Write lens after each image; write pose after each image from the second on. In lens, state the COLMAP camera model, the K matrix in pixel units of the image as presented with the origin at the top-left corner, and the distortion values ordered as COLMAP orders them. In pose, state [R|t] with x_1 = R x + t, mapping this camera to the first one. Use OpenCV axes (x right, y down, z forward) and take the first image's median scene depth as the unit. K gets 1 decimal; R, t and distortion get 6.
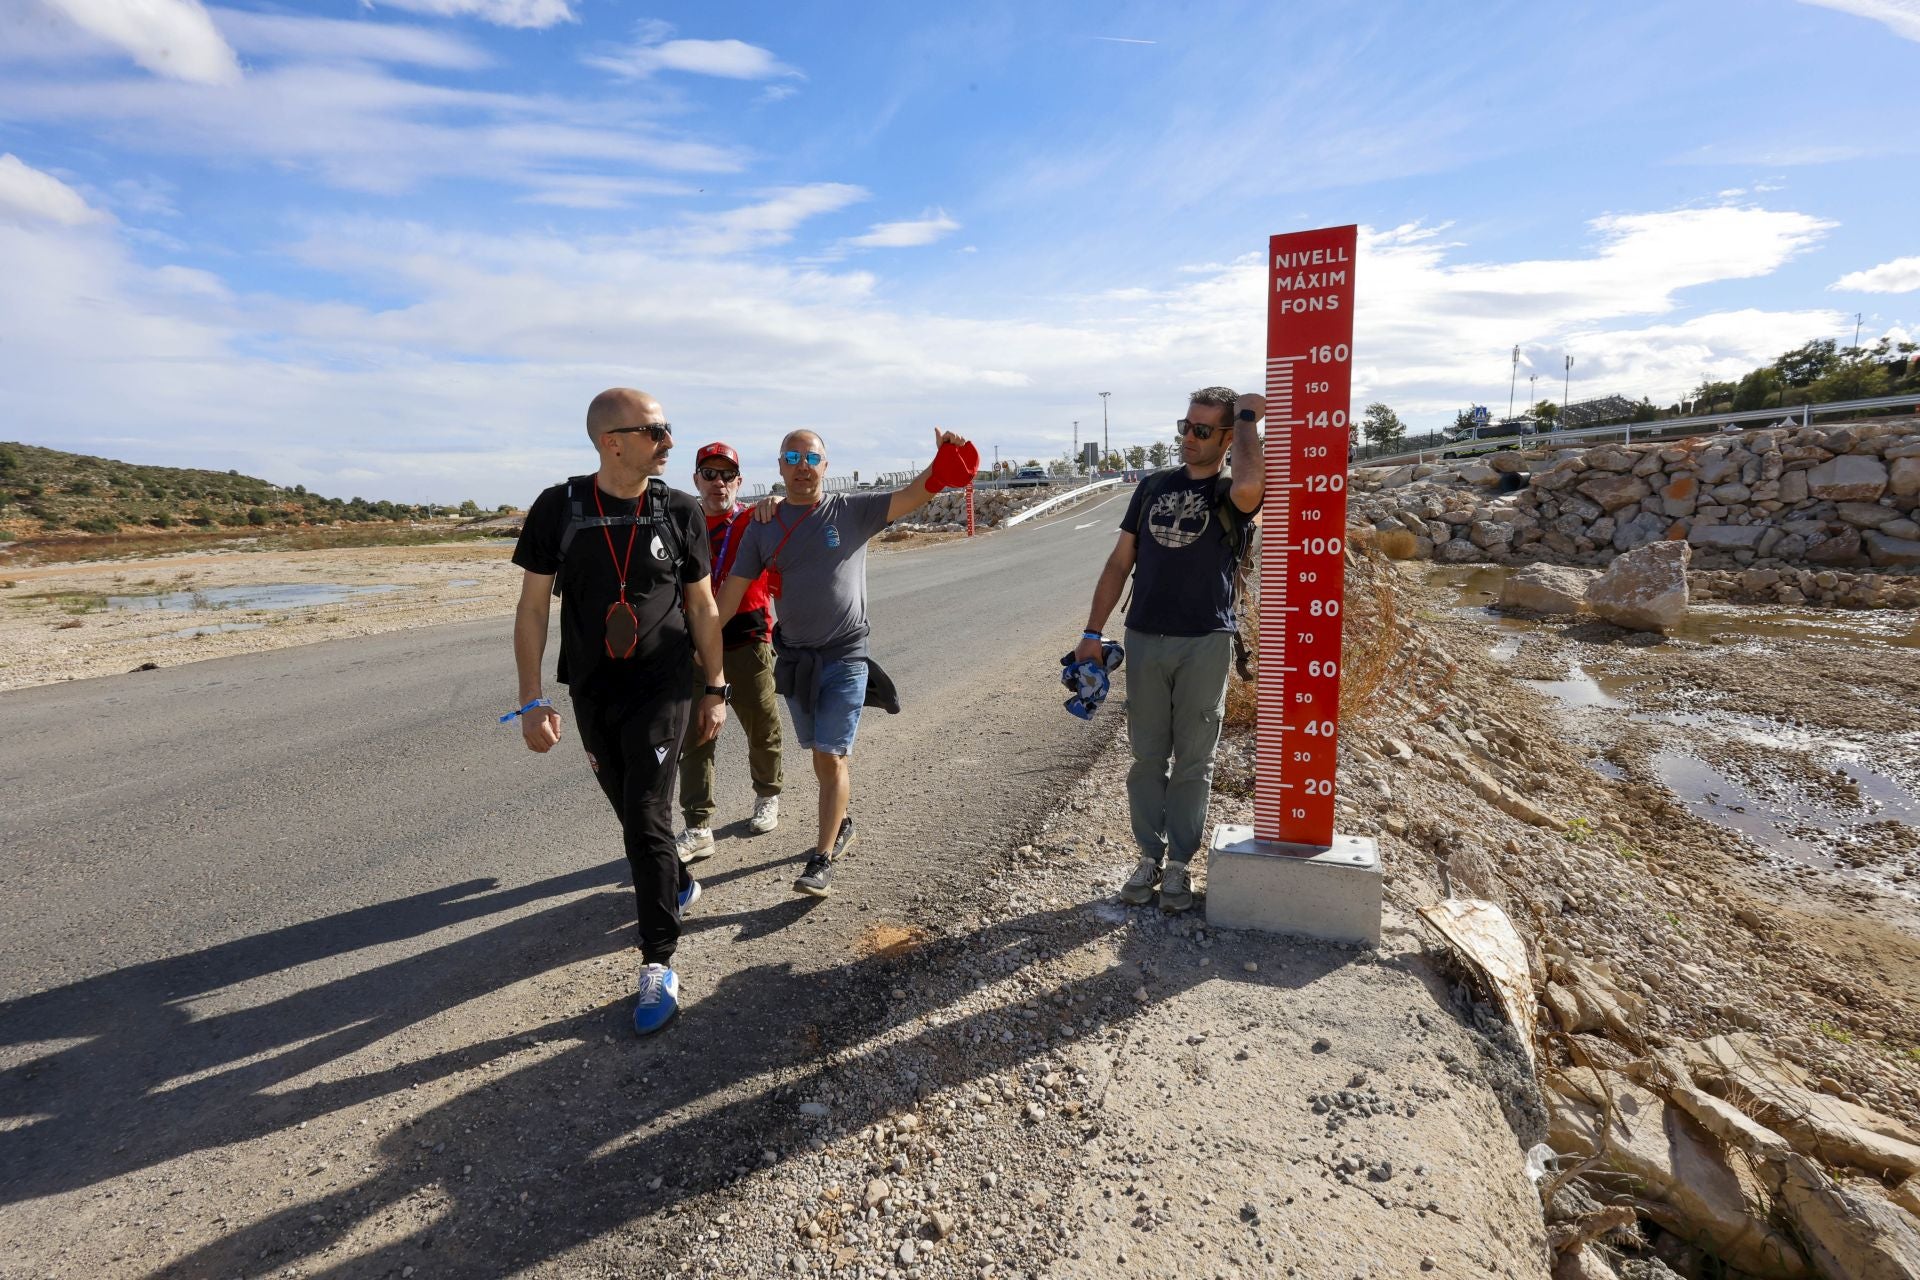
lens RADIAL K [[890.9, 0, 955.6], [0, 890.9, 646.7], [0, 0, 1]] dist [0.002996, 0.000588]
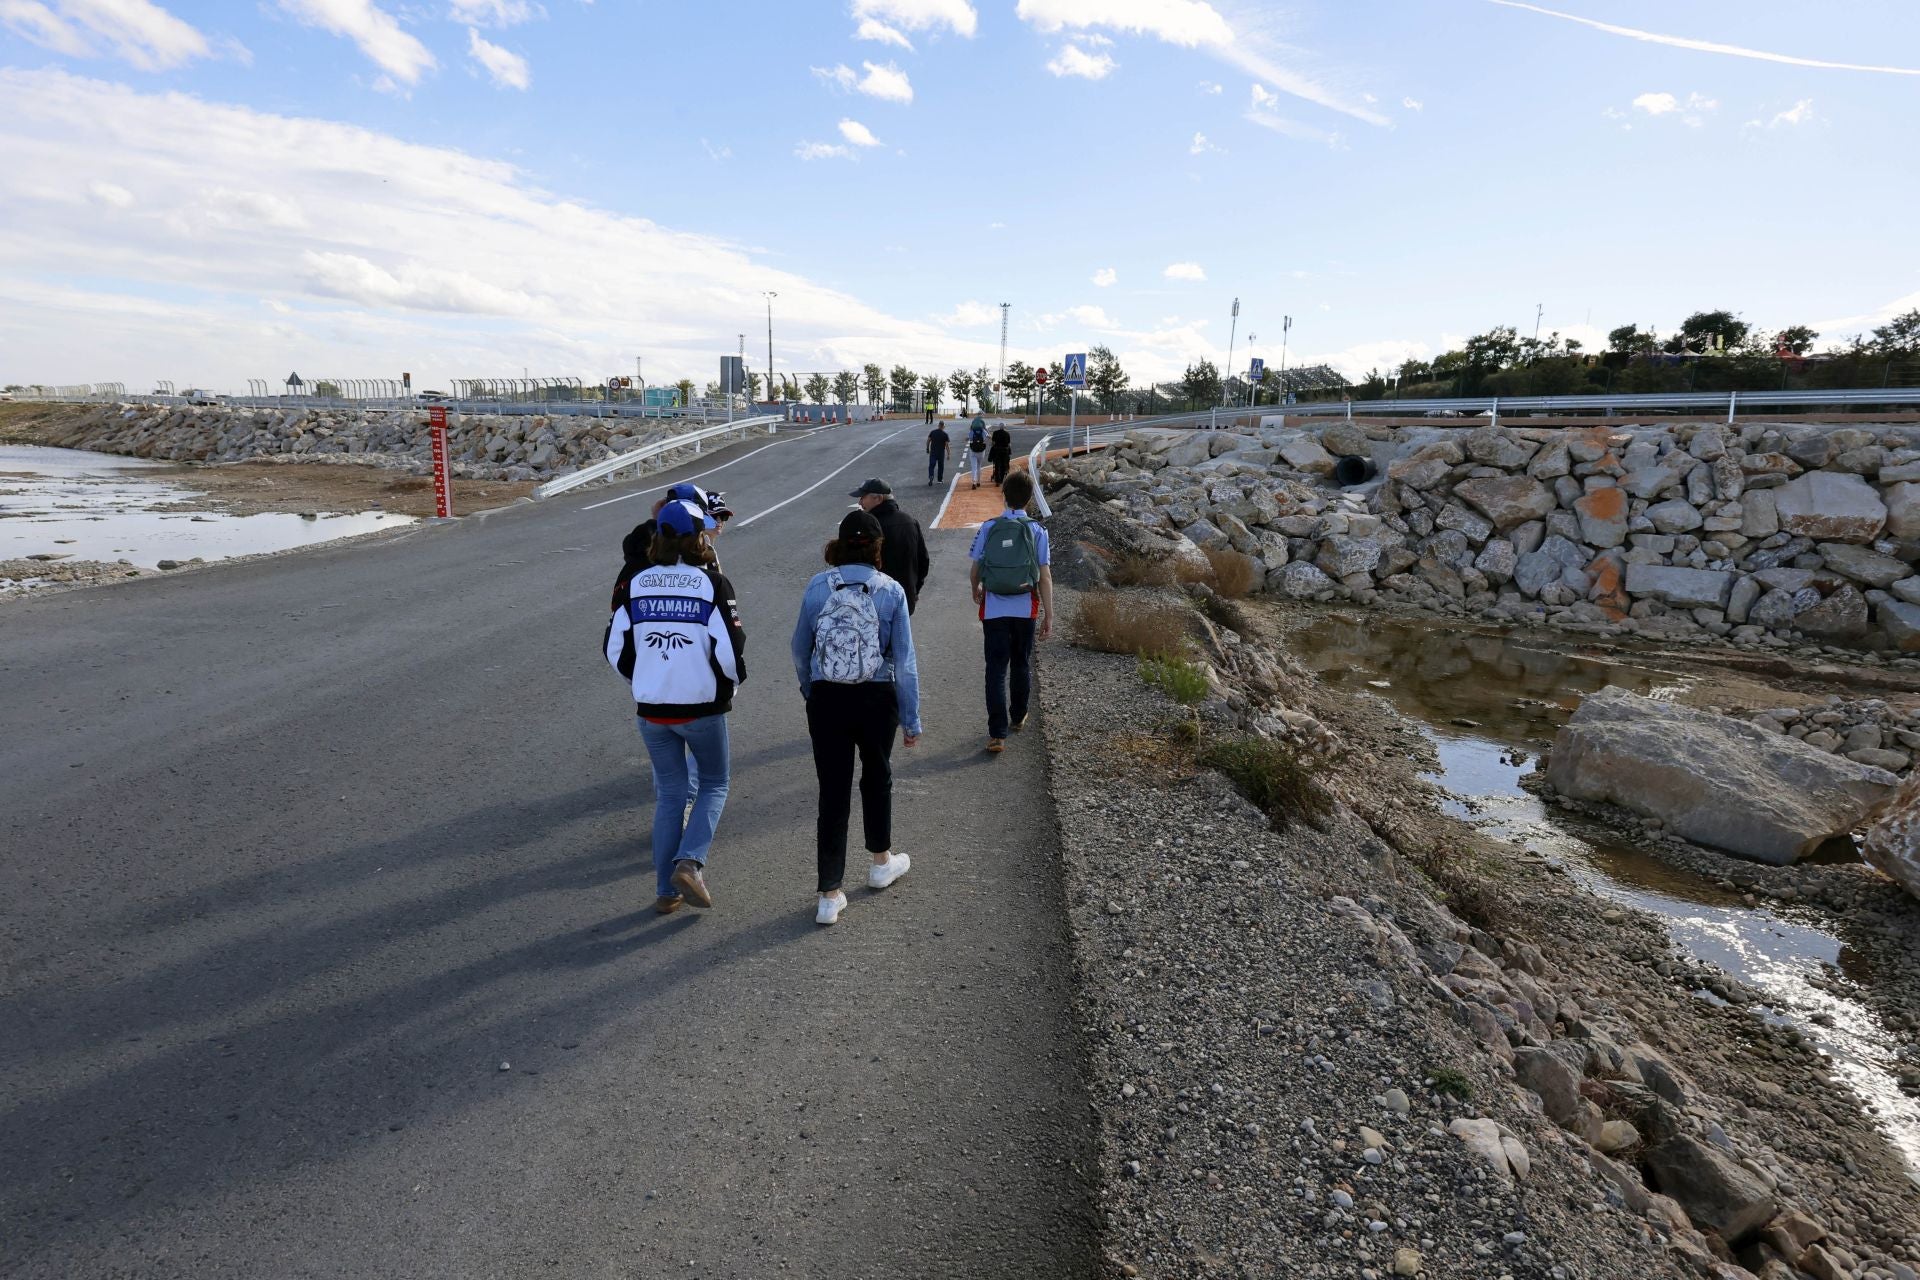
lens RADIAL K [[1055.8, 0, 960.0], [0, 1055.8, 646.4], [0, 0, 1]] dist [0.001642, 0.001055]
pose [[0.945323, 0.005576, 0.326089, 0.117824], [-0.016614, 0.999379, 0.031075, -0.093436], [-0.325713, -0.034794, 0.944828, 0.441795]]
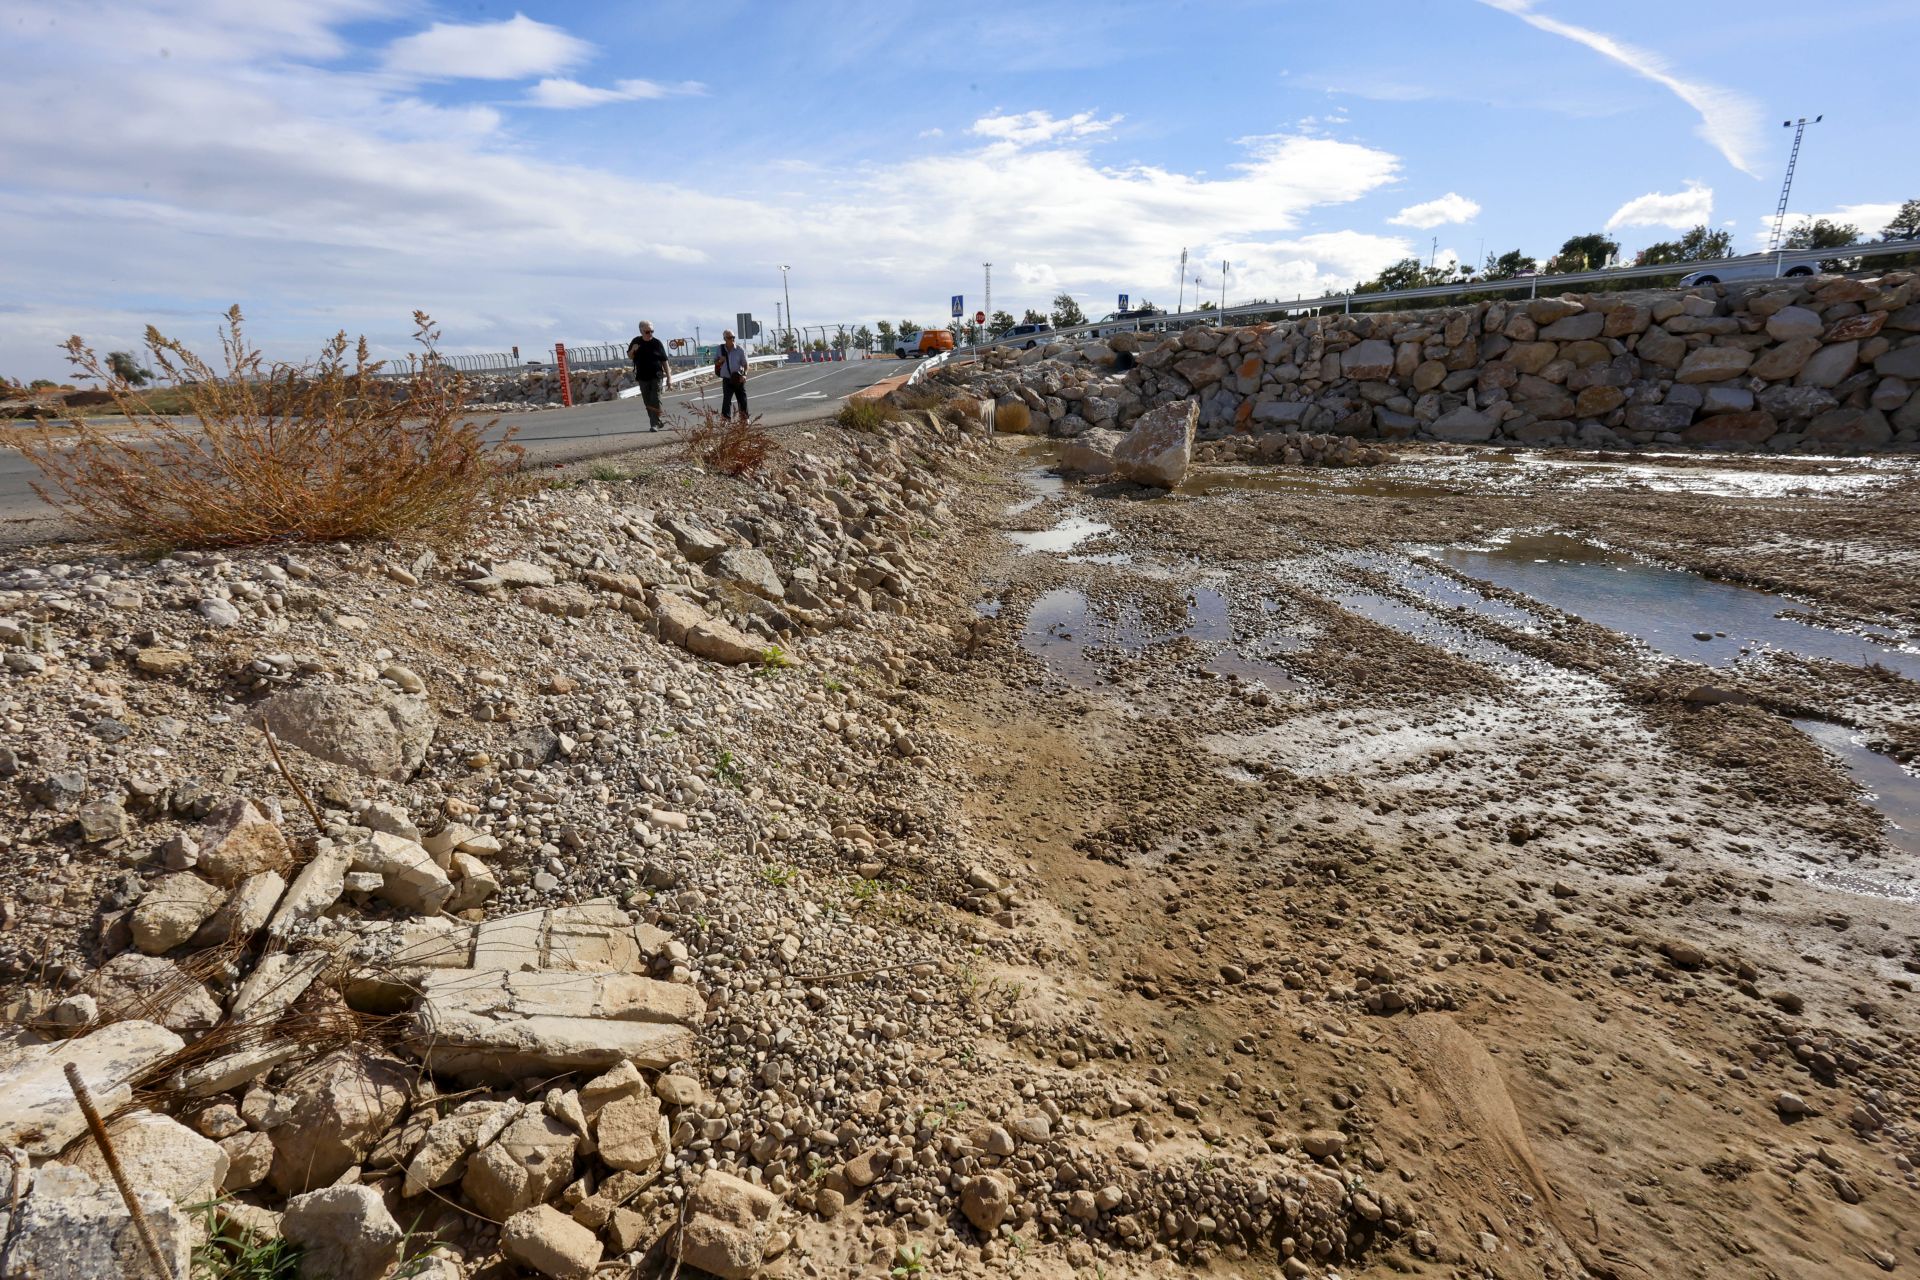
lens RADIAL K [[894.3, 0, 960.0], [0, 894.3, 640.0], [0, 0, 1]] dist [0.003775, 0.000682]
pose [[0.954388, -0.063265, 0.291790, 0.139374], [0.031472, 0.993165, 0.112397, 0.020842], [-0.296906, -0.098087, 0.949856, 0.032788]]
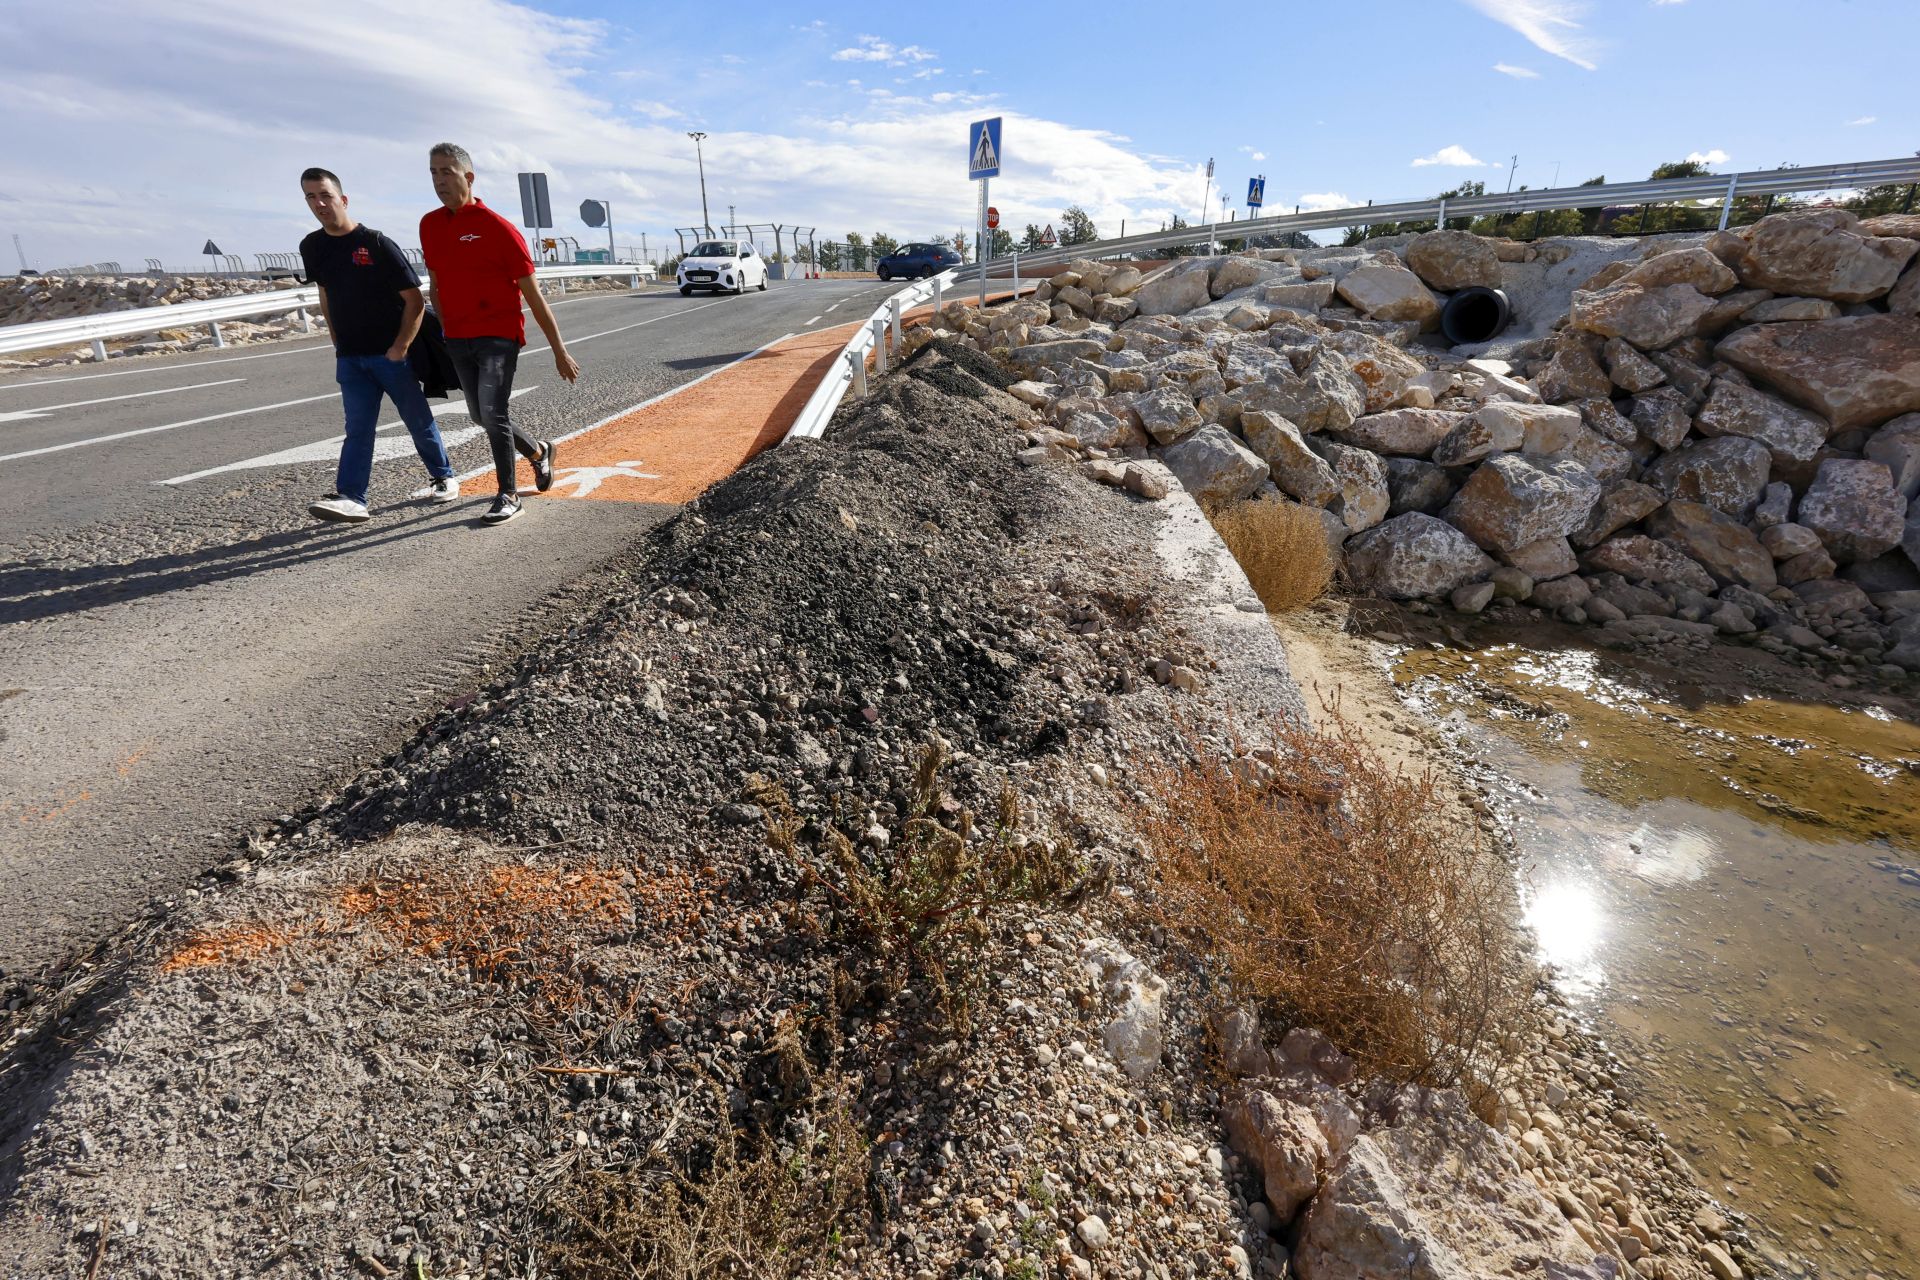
lens RADIAL K [[889.3, 0, 959.0], [0, 889.3, 643.0], [0, 0, 1]] dist [0.002450, 0.000702]
pose [[0.946188, -0.062415, 0.317543, 0.380540], [-0.000165, 0.981132, 0.193339, -0.156735], [-0.323619, -0.182987, 0.928325, 0.892999]]
